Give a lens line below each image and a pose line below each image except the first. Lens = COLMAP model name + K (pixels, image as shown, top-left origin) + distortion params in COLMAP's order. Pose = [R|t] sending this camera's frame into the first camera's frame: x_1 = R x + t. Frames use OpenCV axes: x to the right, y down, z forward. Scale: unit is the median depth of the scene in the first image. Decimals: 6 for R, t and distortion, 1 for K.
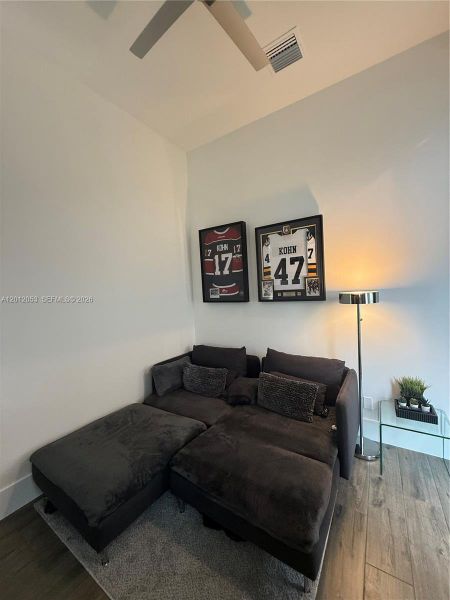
lens RADIAL K [[238.3, 0, 225.0], [0, 238.3, 300.0], [0, 0, 1]] dist [-0.002912, -0.000016]
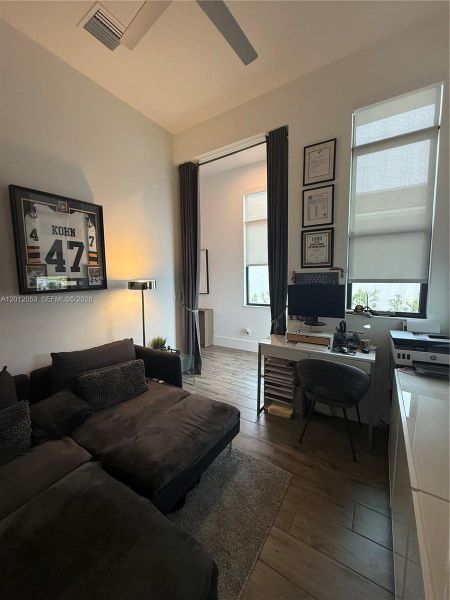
lens RADIAL K [[238.3, 0, 225.0], [0, 238.3, 300.0], [0, 0, 1]] dist [-0.002912, -0.000016]
pose [[0.005433, -0.058937, 0.998247, -0.613257], [0.055250, 0.996754, 0.058548, 0.017047], [-0.998458, 0.054835, 0.008672, 0.451564]]
